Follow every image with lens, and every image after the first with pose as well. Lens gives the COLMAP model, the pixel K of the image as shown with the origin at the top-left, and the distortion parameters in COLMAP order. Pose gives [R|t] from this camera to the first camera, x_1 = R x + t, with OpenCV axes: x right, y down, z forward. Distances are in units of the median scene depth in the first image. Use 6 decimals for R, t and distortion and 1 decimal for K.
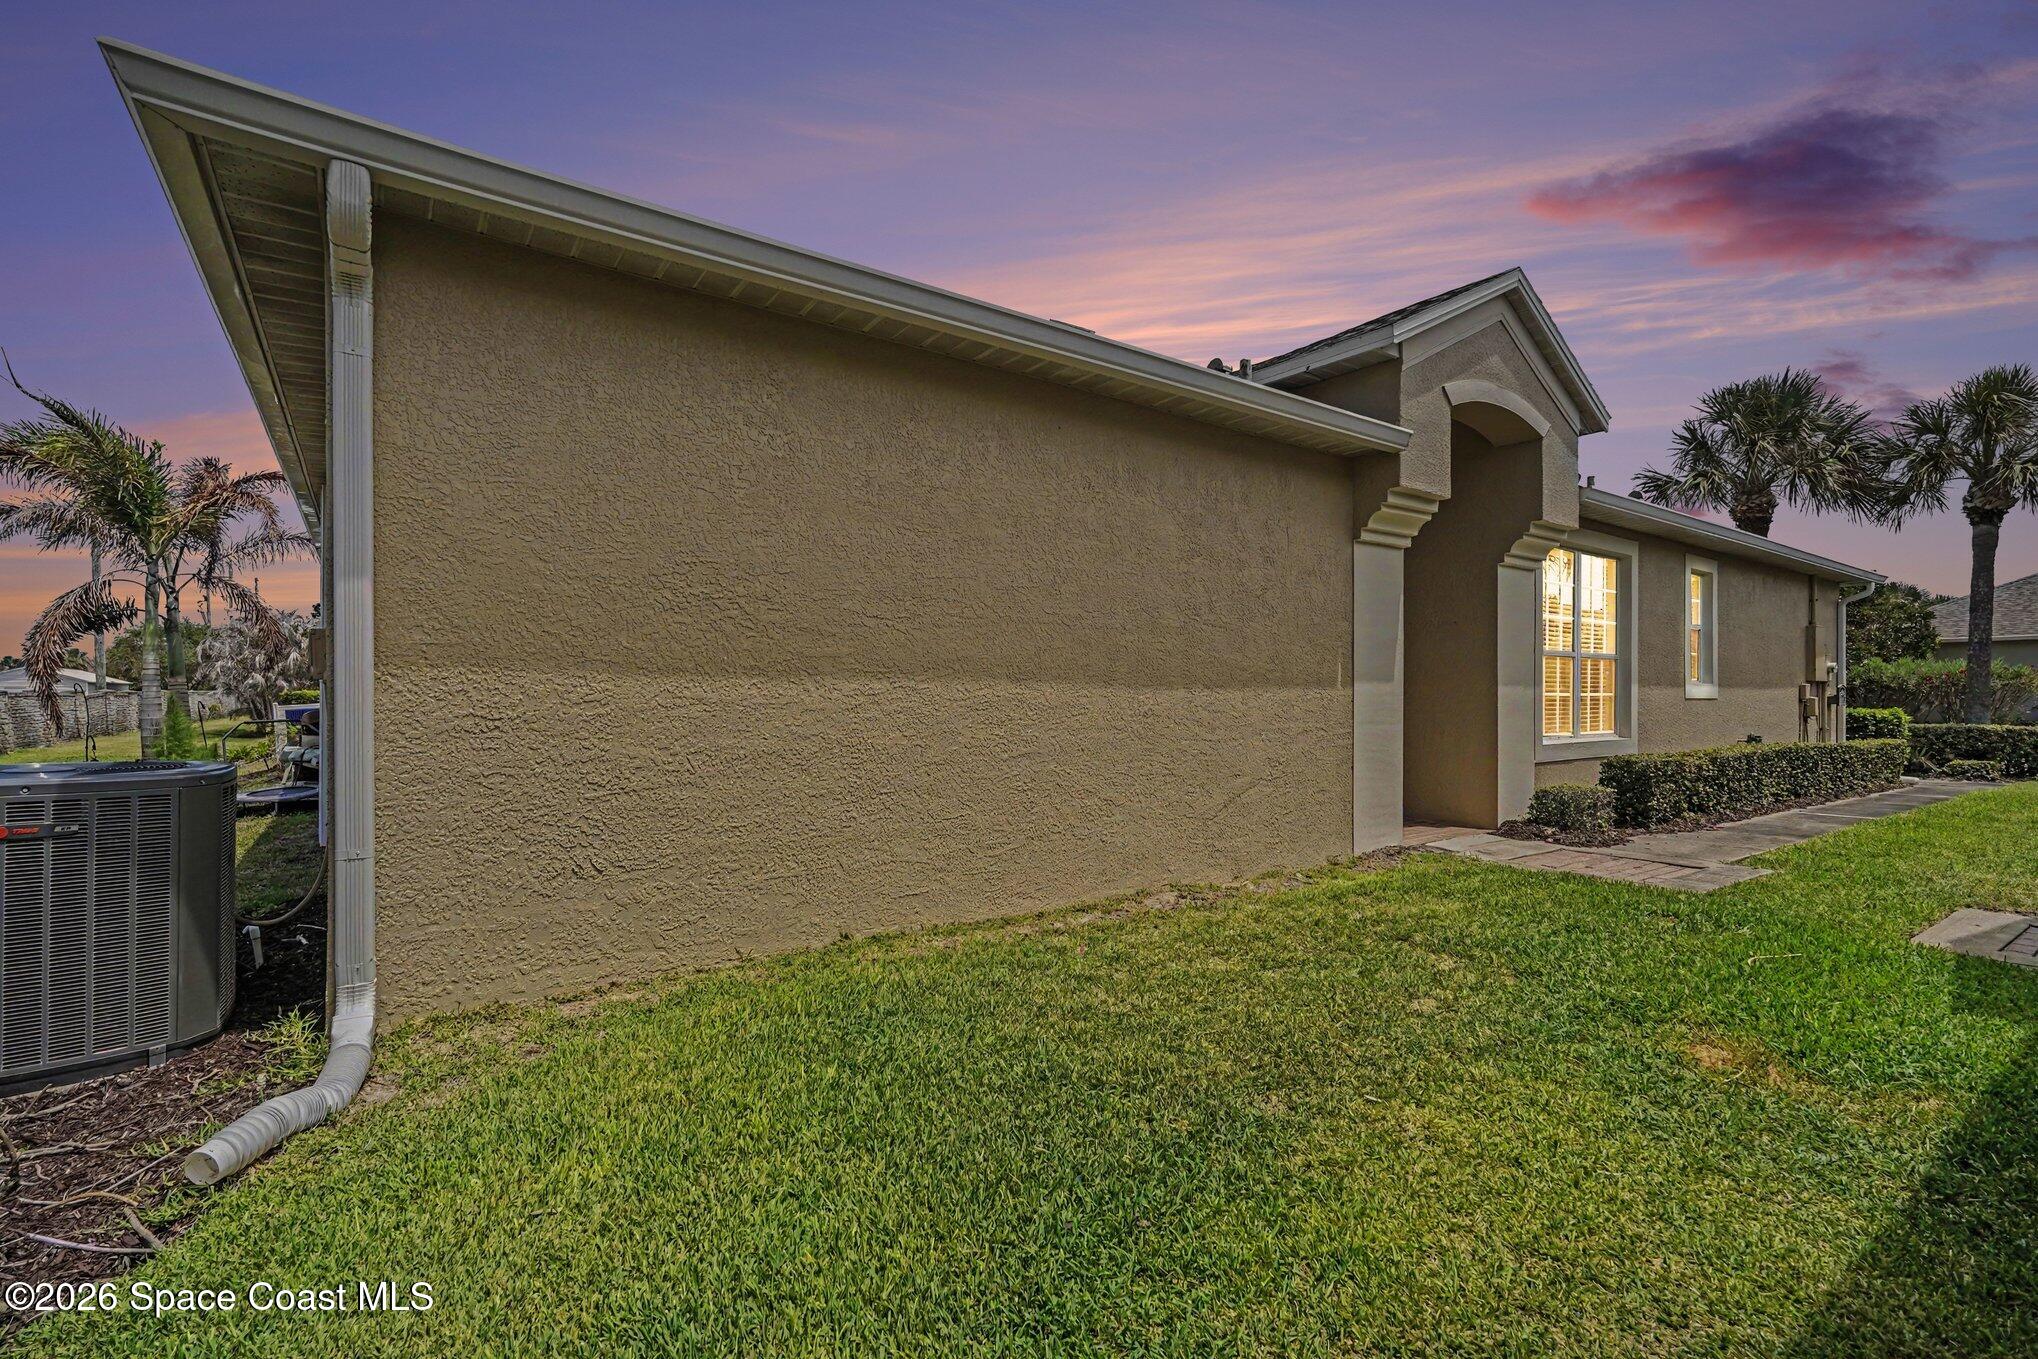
lens RADIAL K [[903.7, 0, 1019.3], [0, 903.7, 676.5], [0, 0, 1]] dist [0.004434, 0.000360]
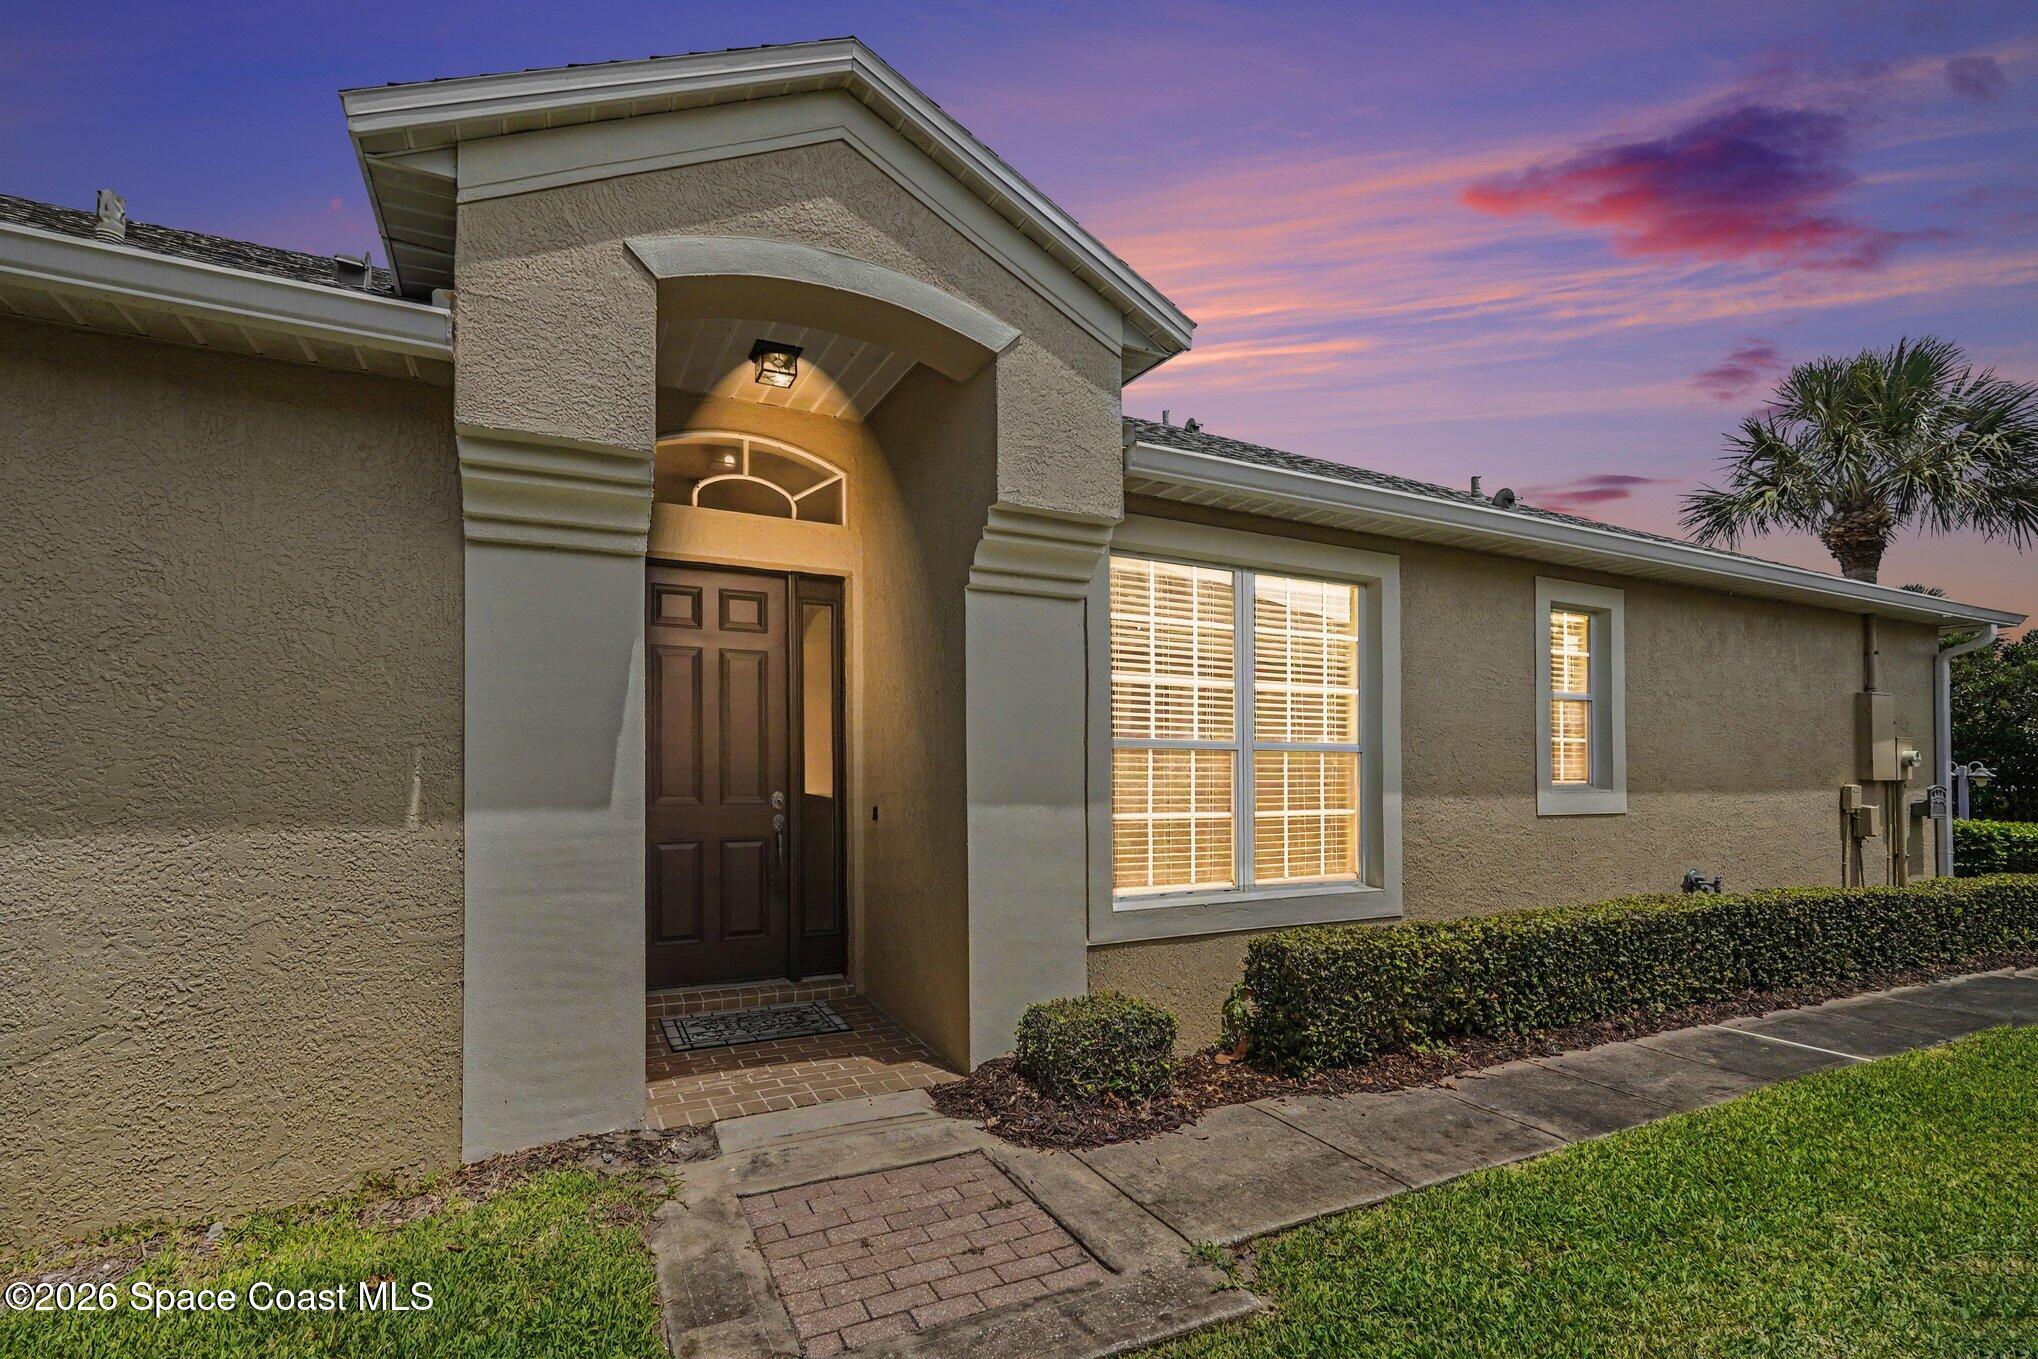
lens RADIAL K [[903.7, 0, 1018.6], [0, 903.7, 691.9], [0, 0, 1]] dist [0.004434, 0.000360]
pose [[0.986223, -0.014924, -0.164748, 0.406529], [0.002991, 0.997368, -0.072443, -0.012524], [0.165396, 0.070952, 0.983672, 0.287892]]
